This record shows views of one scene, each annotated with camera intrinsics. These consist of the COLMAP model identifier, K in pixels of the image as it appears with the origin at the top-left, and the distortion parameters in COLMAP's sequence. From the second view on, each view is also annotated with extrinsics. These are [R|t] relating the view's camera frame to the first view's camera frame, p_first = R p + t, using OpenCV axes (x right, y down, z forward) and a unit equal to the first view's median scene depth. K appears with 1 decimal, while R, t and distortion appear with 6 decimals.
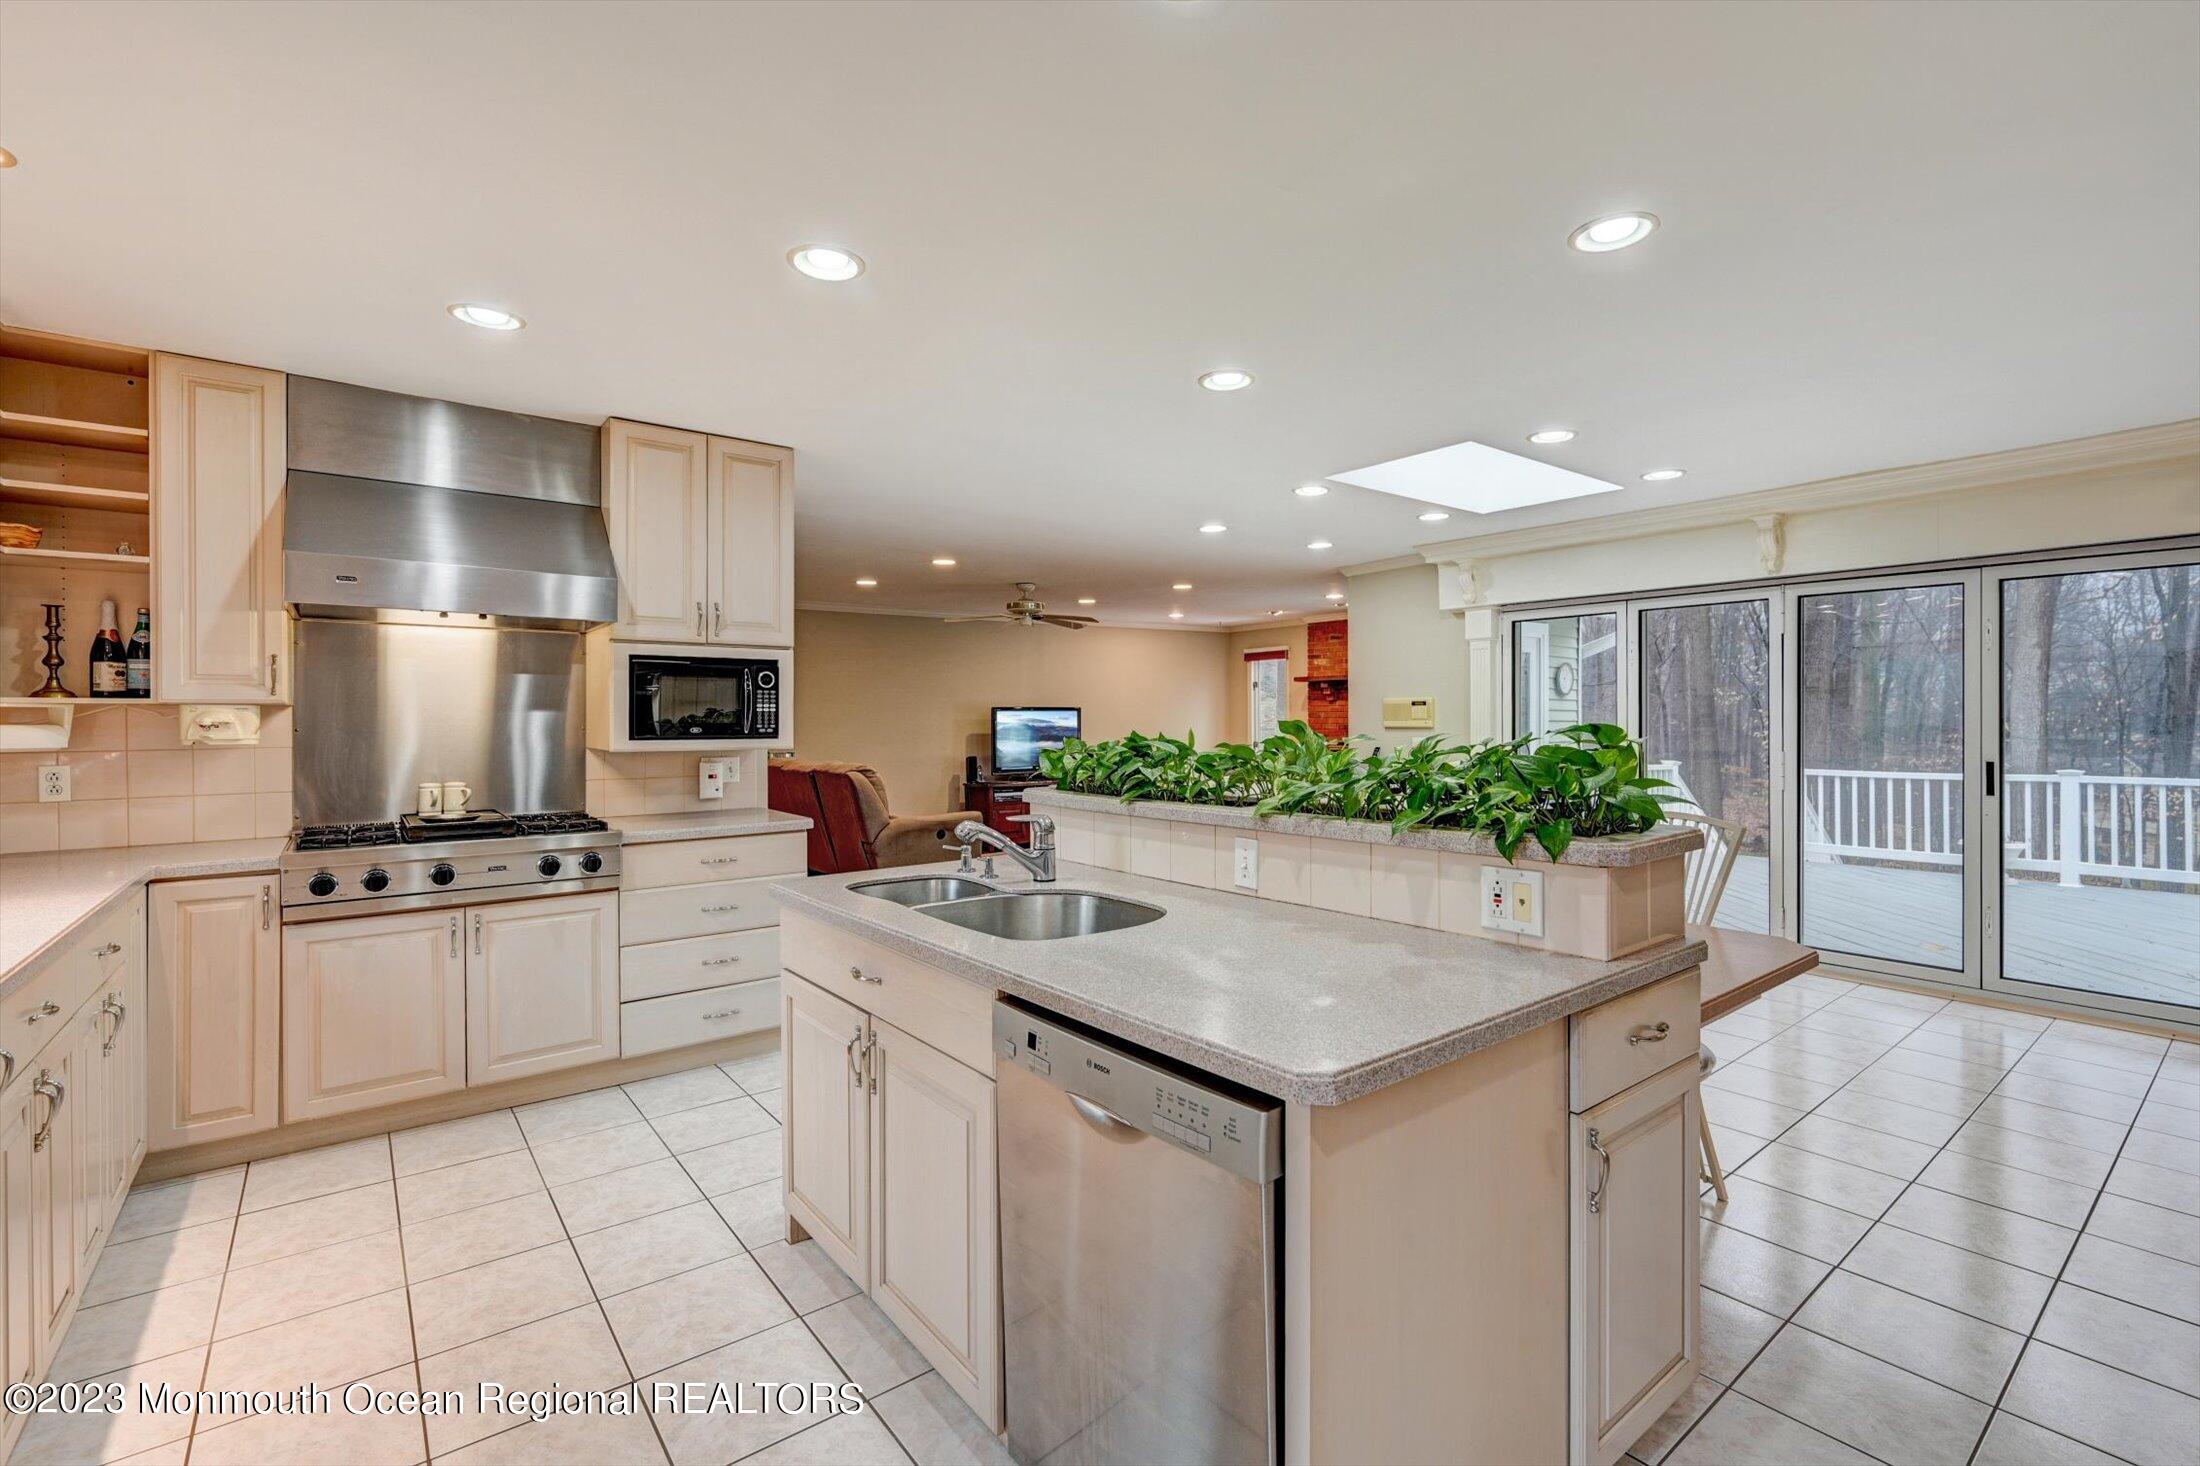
lens RADIAL K [[972.5, 0, 1101.3], [0, 972.5, 712.4], [0, 0, 1]] dist [0.001660, -0.001326]
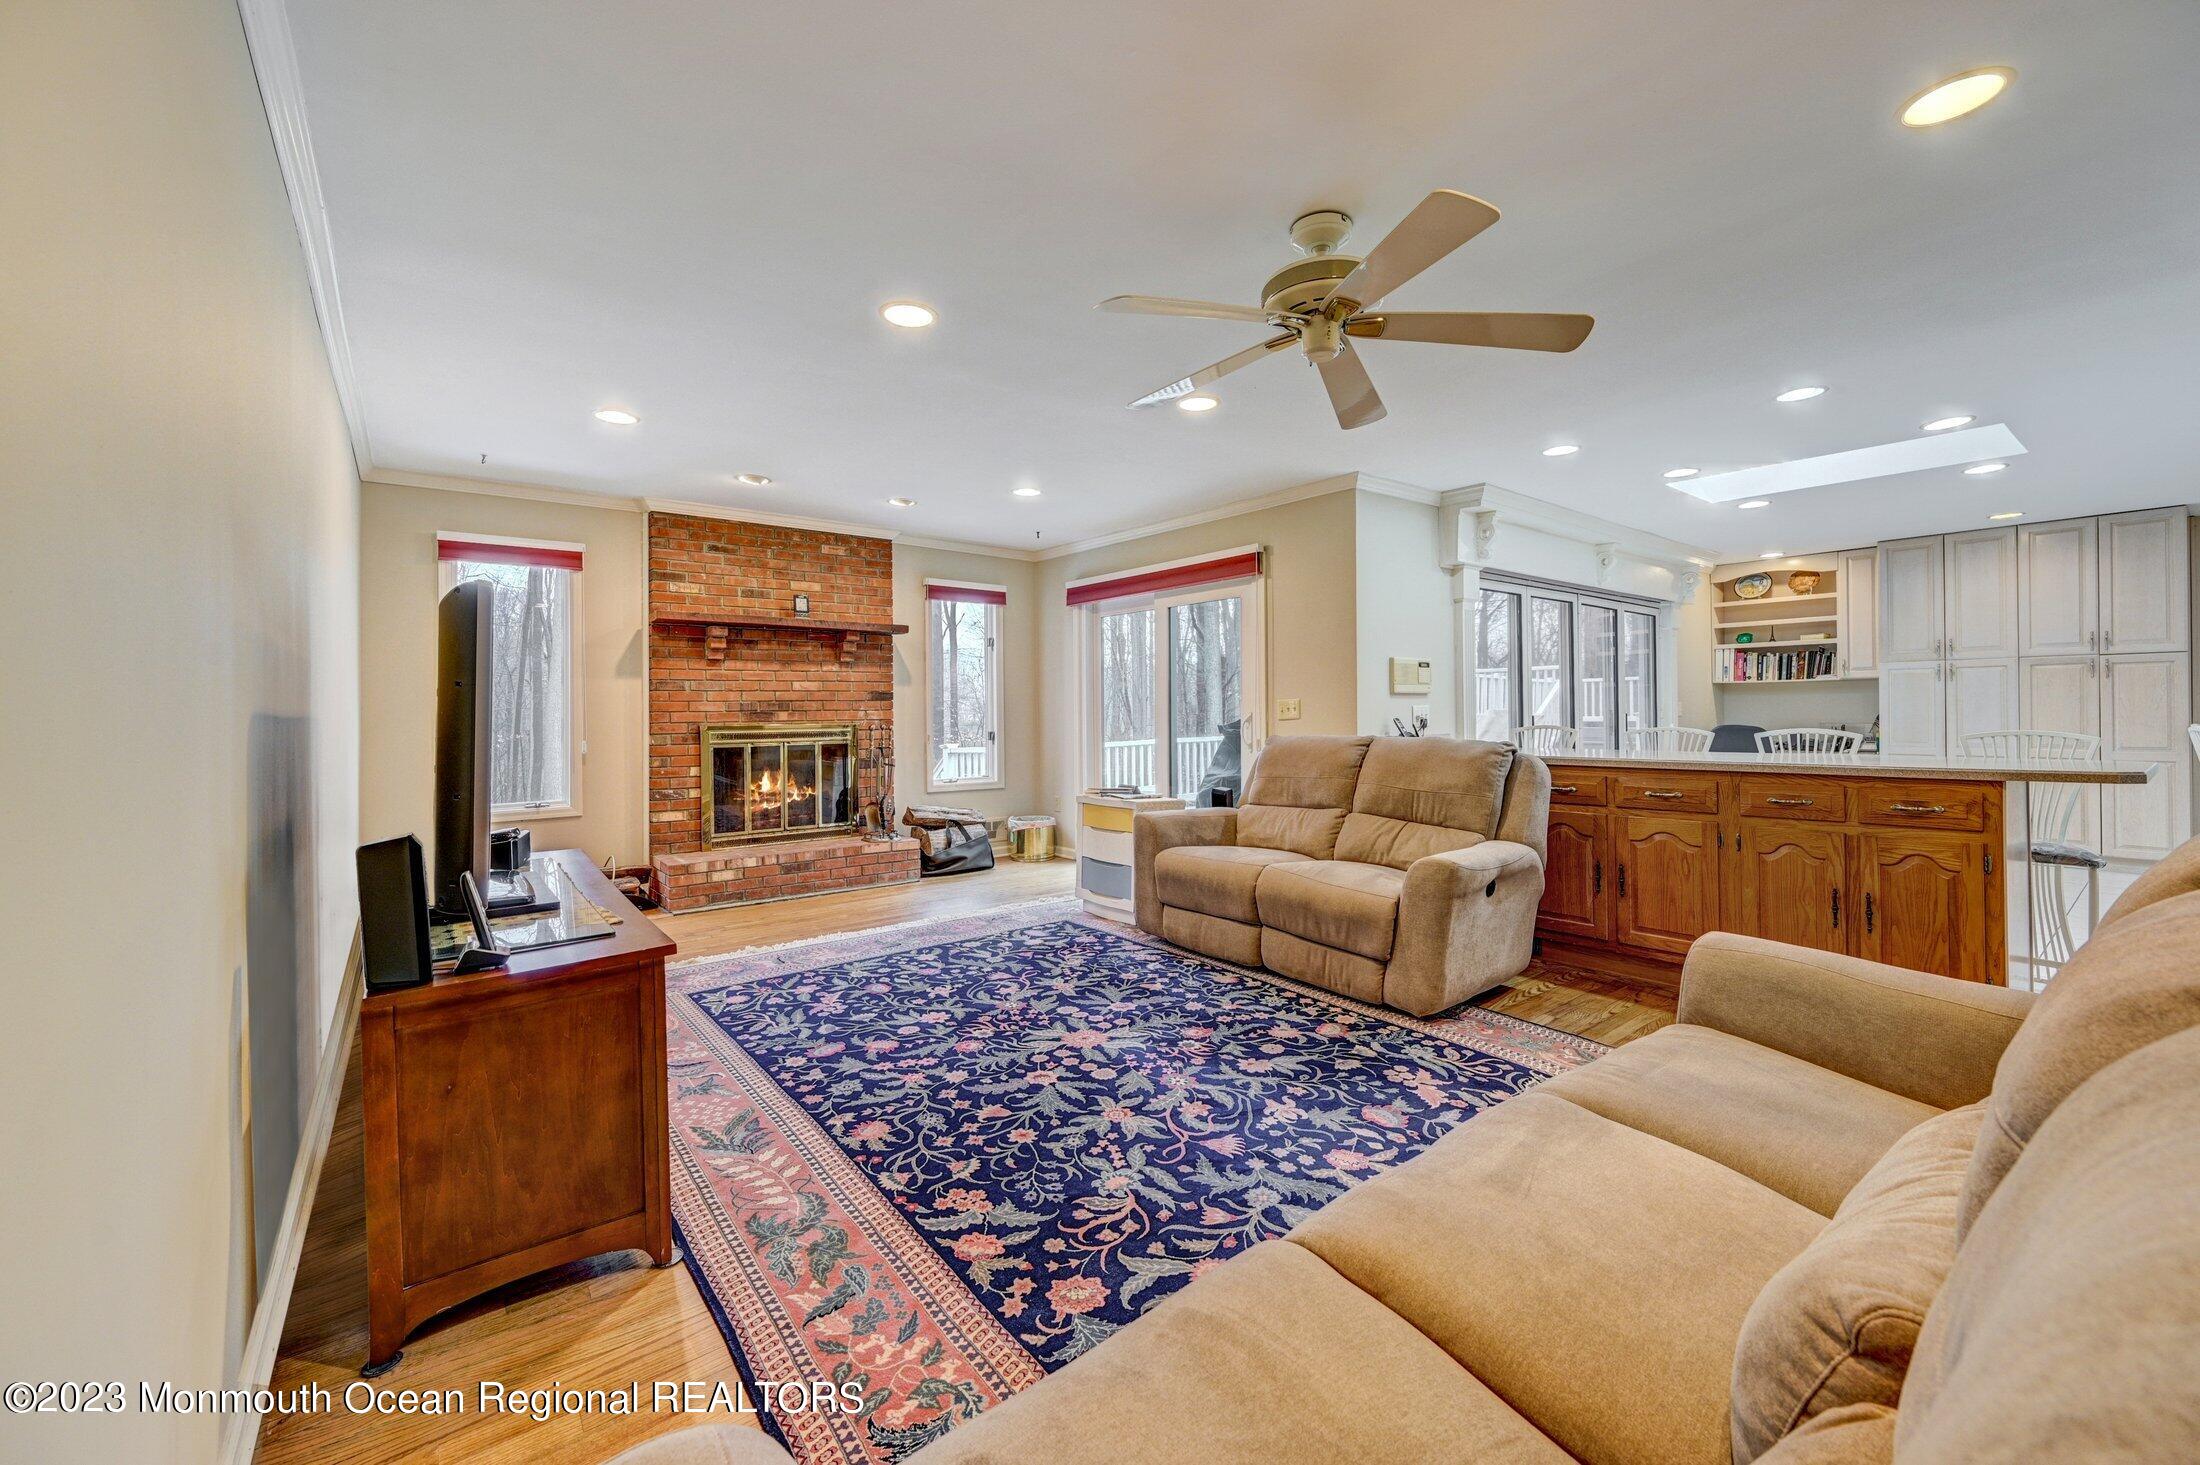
lens RADIAL K [[882.8, 0, 1094.2], [0, 882.8, 703.2], [0, 0, 1]] dist [-0.001918, 0.001107]
pose [[0.003762, 0.017393, 0.999842, -0.492532], [0.004039, 0.999840, -0.017408, 0.040295], [-0.999985, 0.004103, 0.003691, 1.435033]]
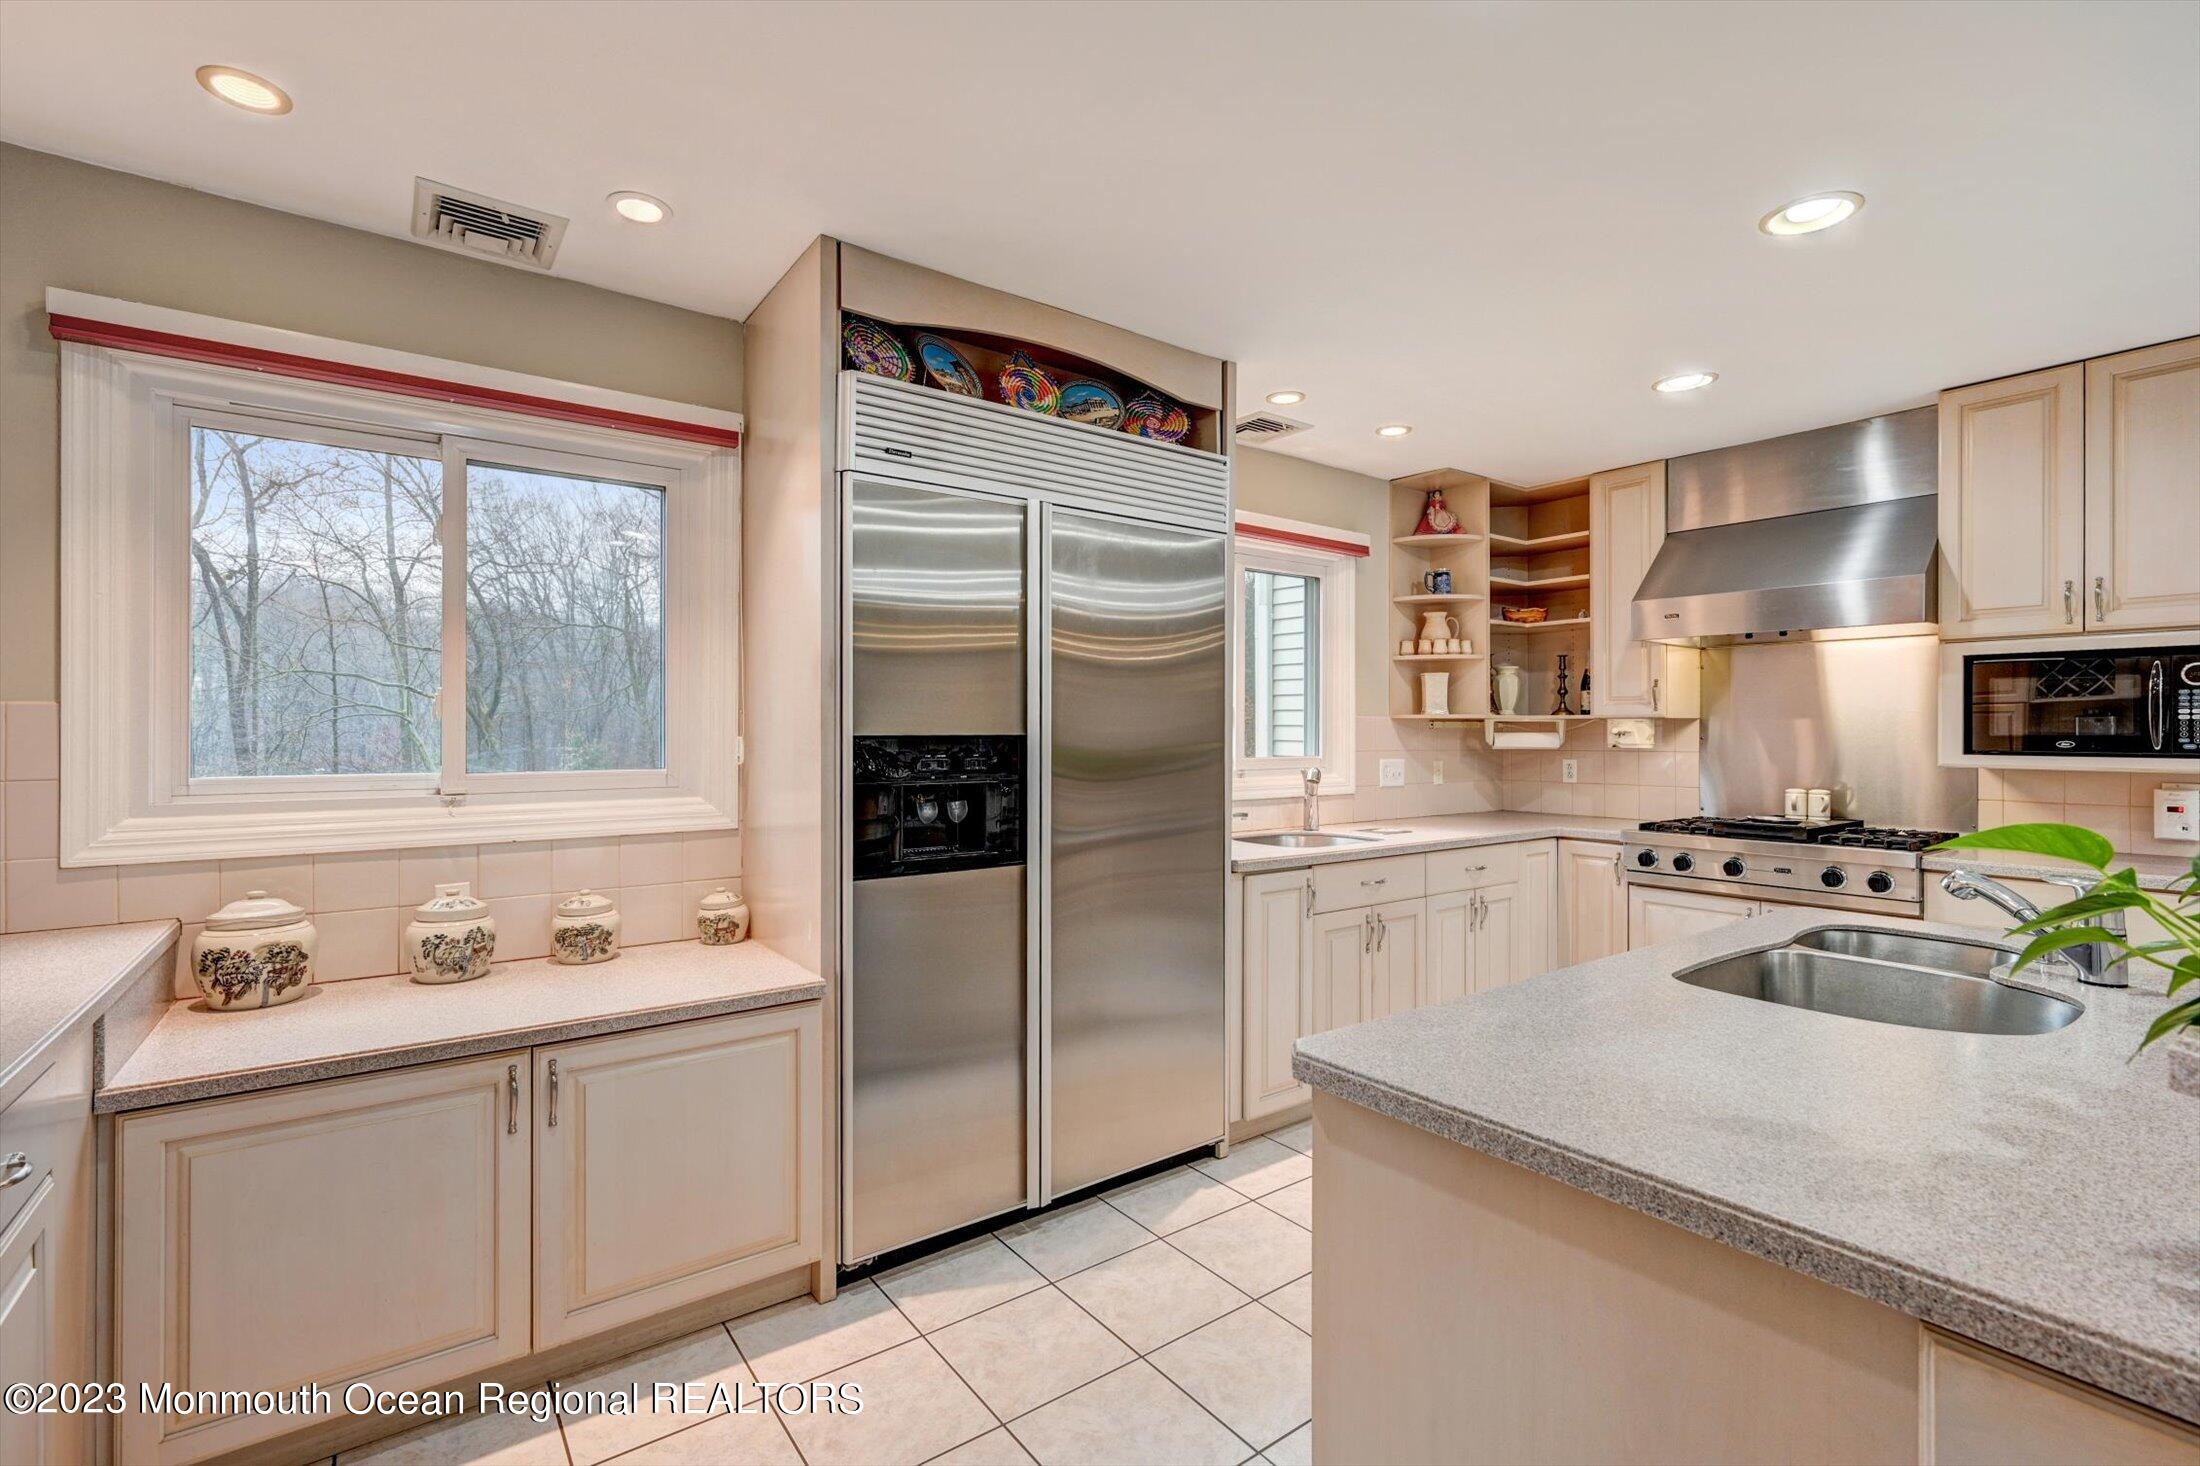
lens RADIAL K [[972.5, 0, 1085.9], [0, 972.5, 738.9], [0, 0, 1]] dist [0.001660, -0.001326]
pose [[-0.038368, 0.010784, -0.999206, 0.249596], [0.004441, 0.999934, 0.010621, 0.001196], [0.999254, -0.004030, -0.038413, 0.150090]]
